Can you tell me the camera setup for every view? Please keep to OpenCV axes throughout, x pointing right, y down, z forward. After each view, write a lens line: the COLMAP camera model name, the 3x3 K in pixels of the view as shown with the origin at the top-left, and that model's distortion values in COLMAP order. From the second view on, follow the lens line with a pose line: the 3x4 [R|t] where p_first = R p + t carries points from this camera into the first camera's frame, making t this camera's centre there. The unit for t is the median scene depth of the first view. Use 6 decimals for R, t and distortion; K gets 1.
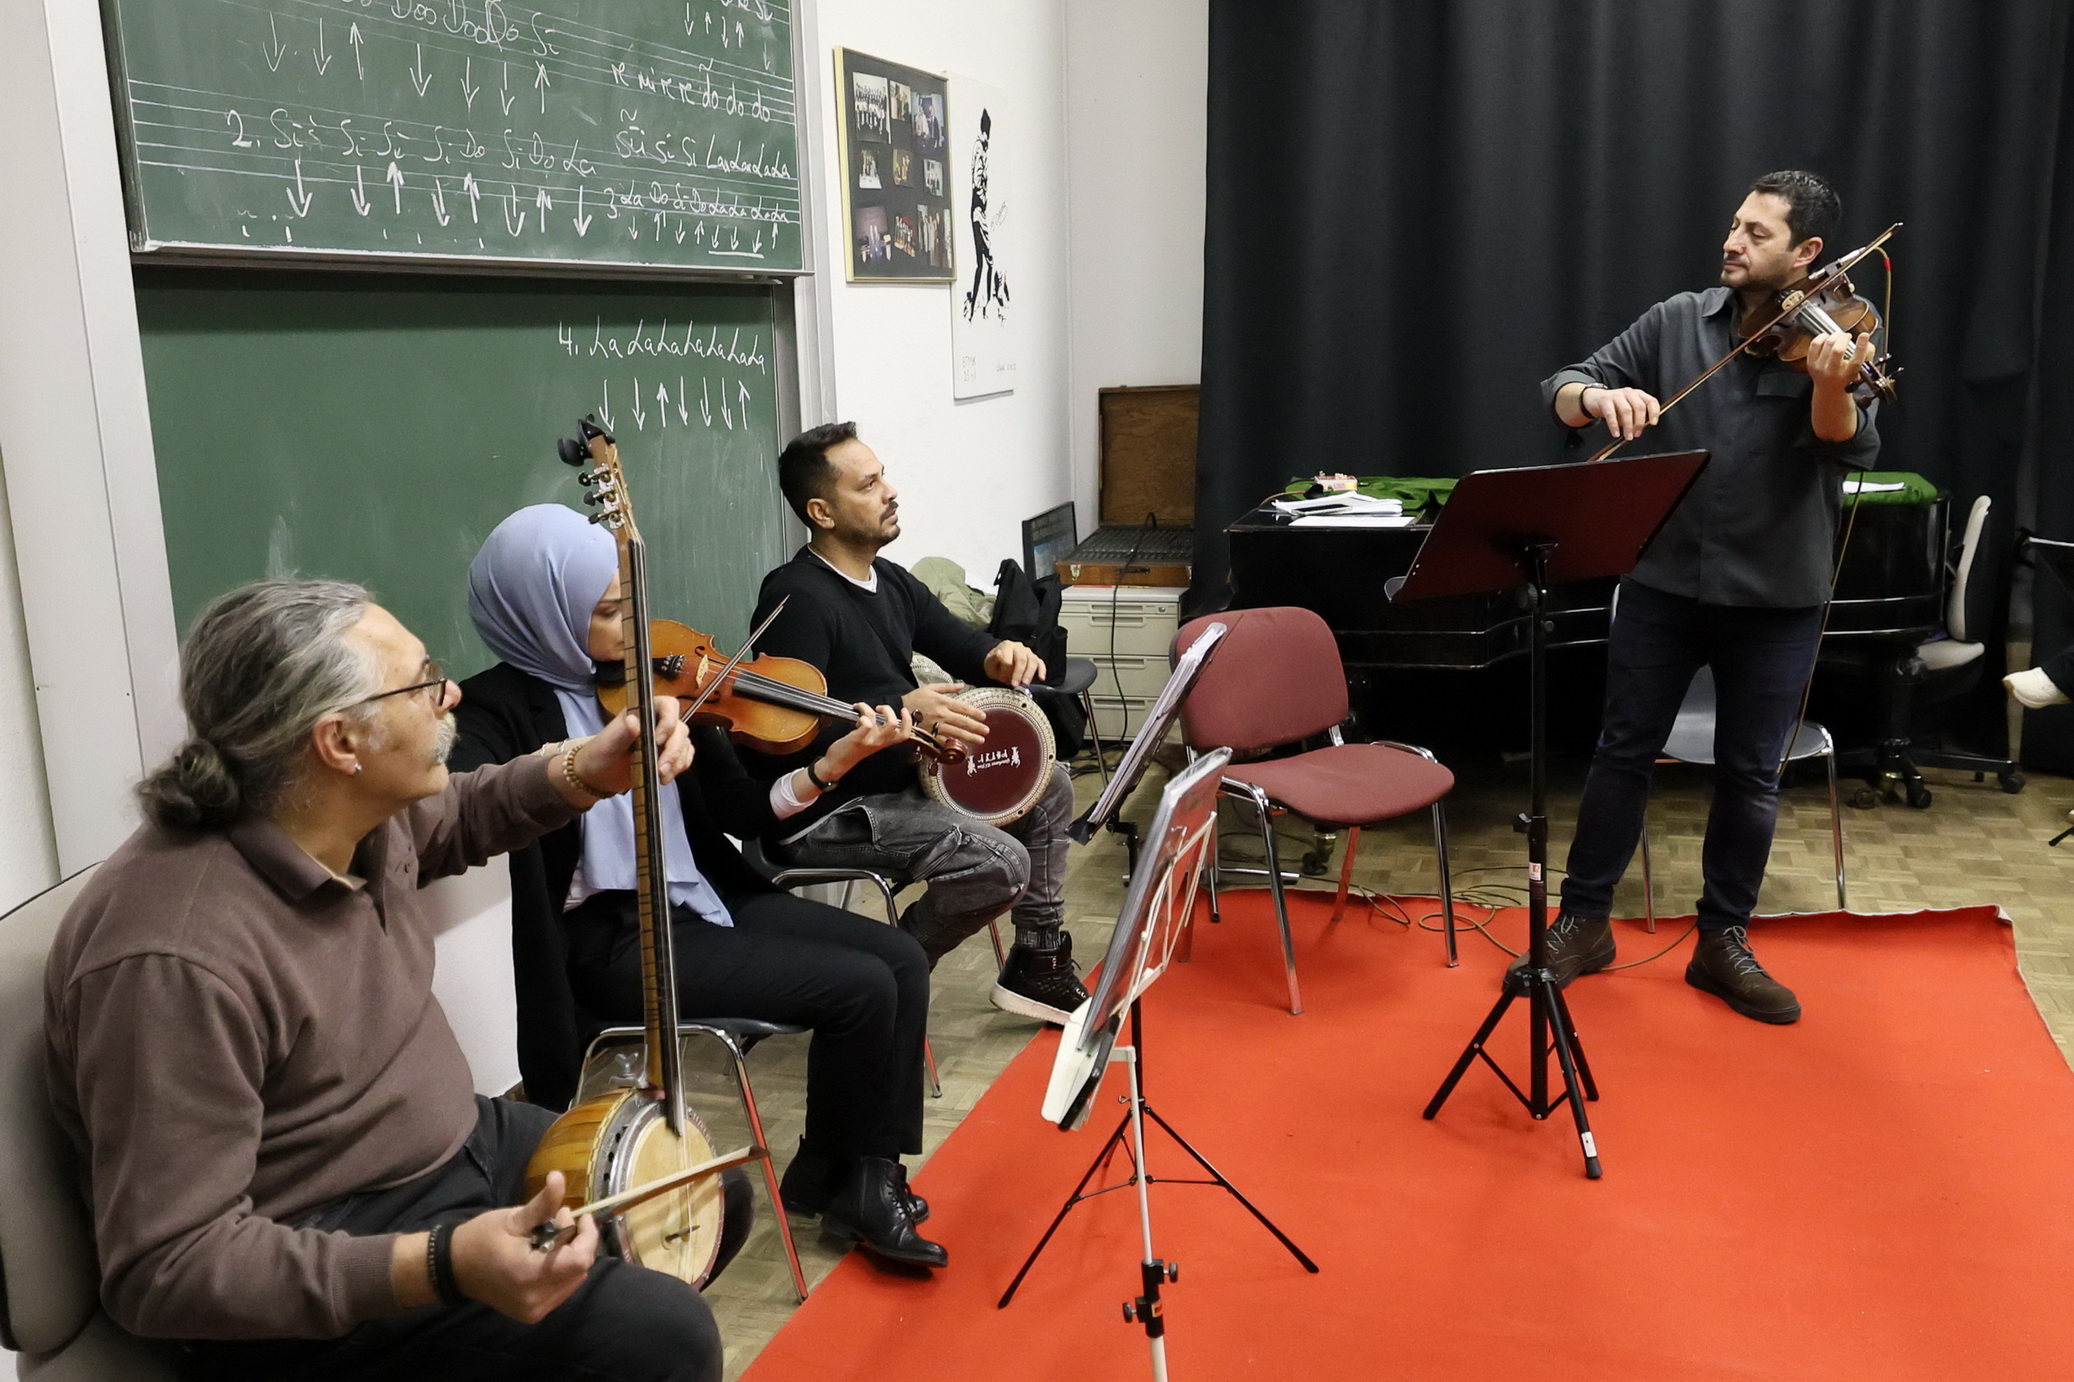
lens RADIAL K [[1713.1, 0, 1034.0], [0, 1713.1, 694.6], [0, 0, 1]] dist [-0.007438, 0.008550]
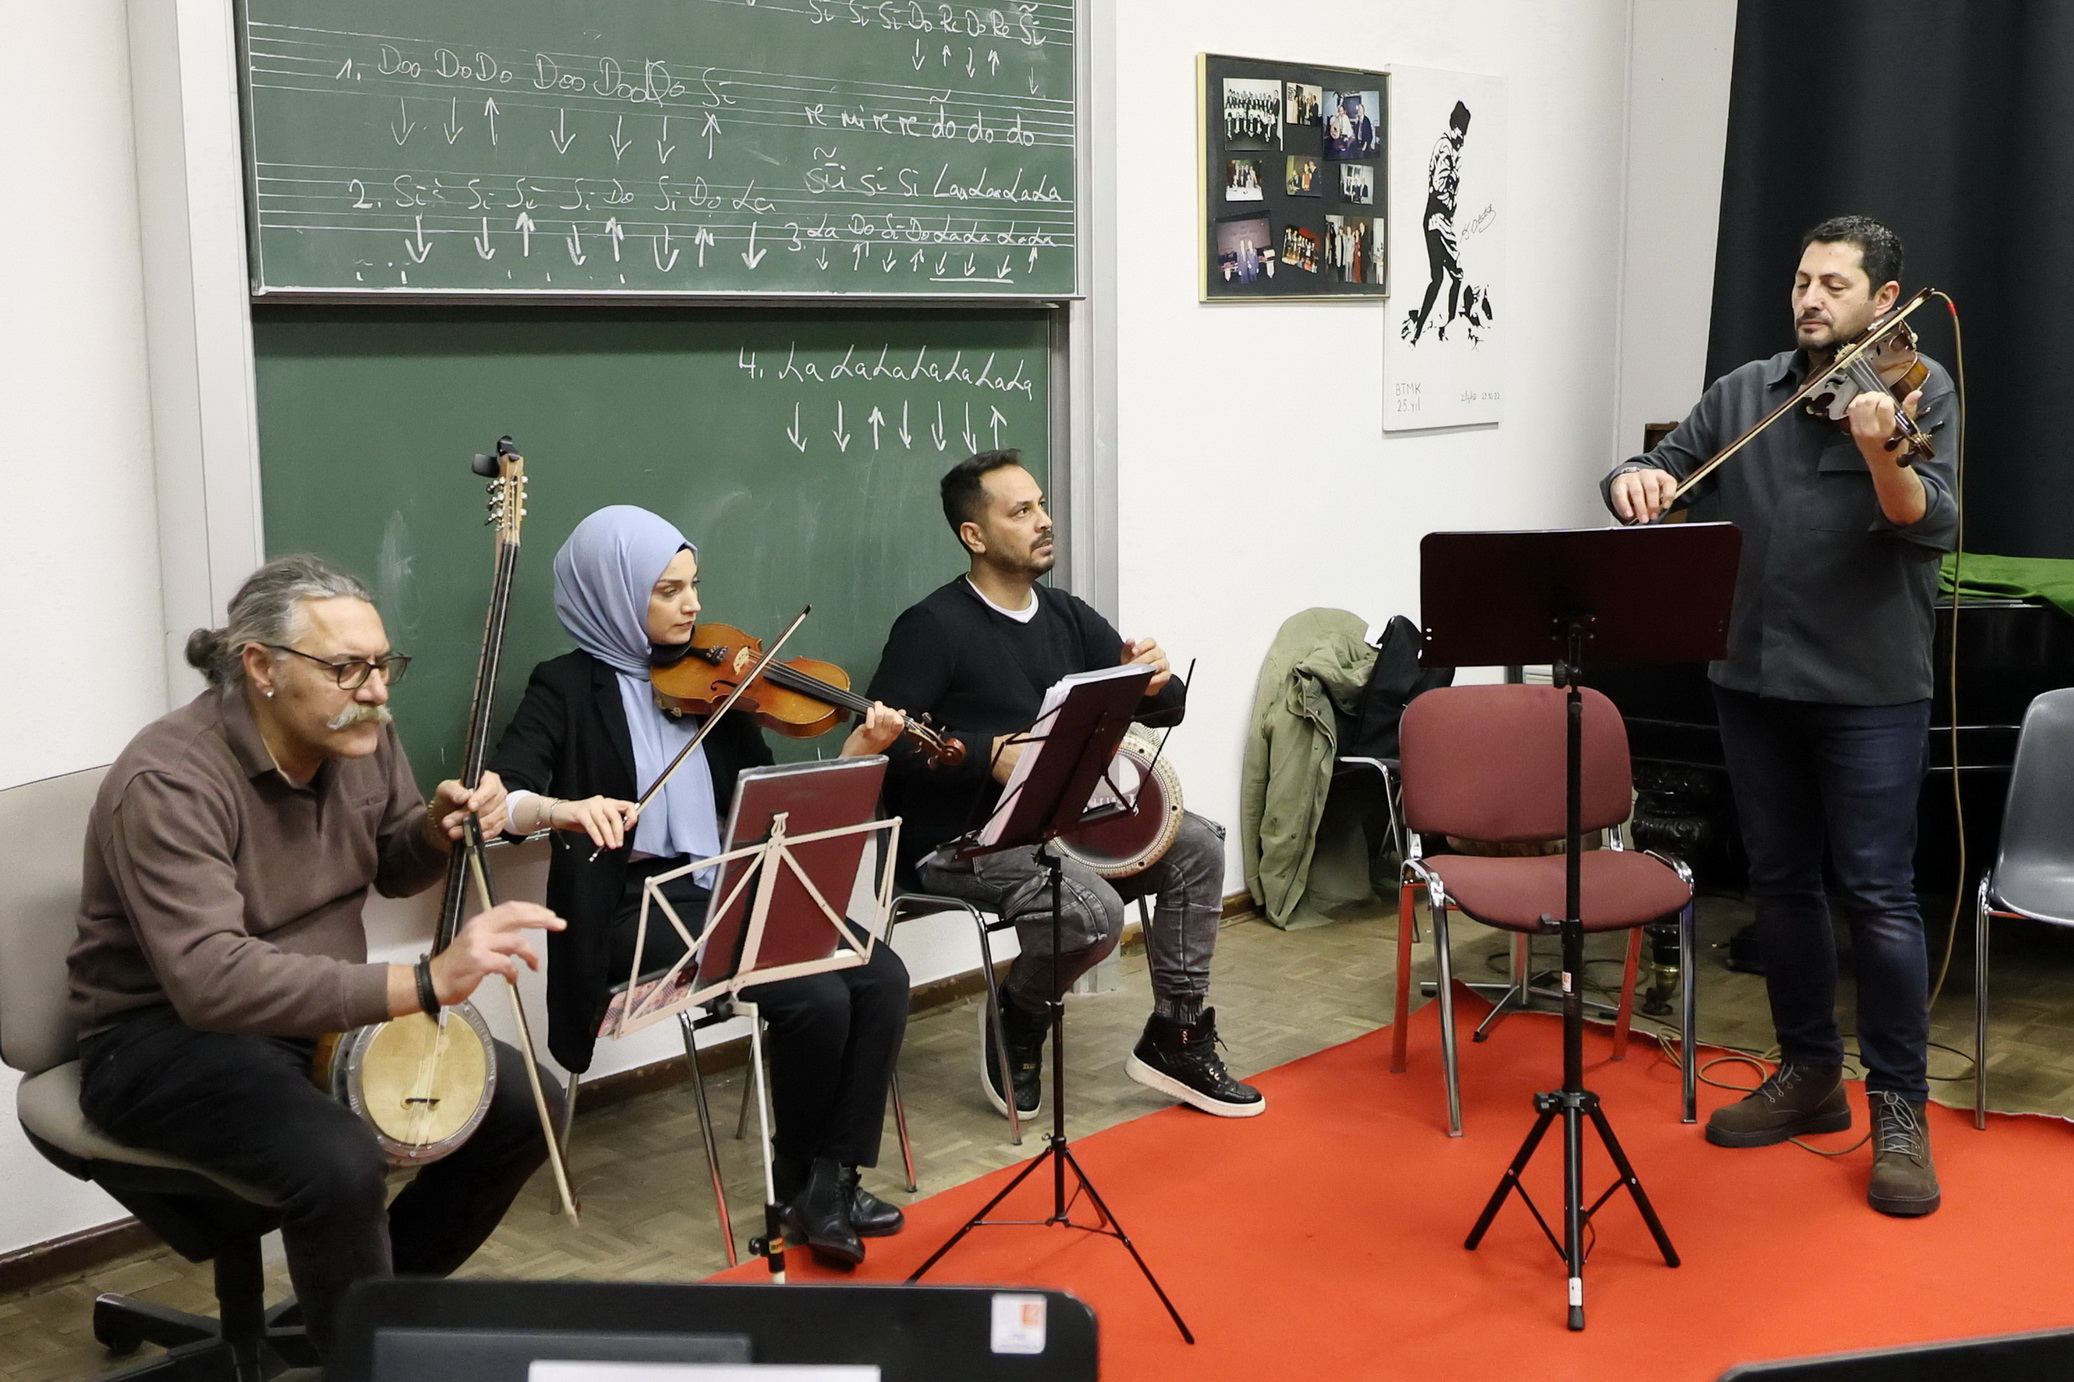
lens RADIAL K [[2207.6, 0, 1038.7], [0, 2207.6, 685.7], [0, 0, 1]] dist [0.003518, 0.000000]
pose [[0.911870, 0.084197, -0.401750, 0.433487], [-0.103426, 0.994287, -0.026373, 0.007516], [0.397235, 0.065600, 0.915369, -0.156666]]
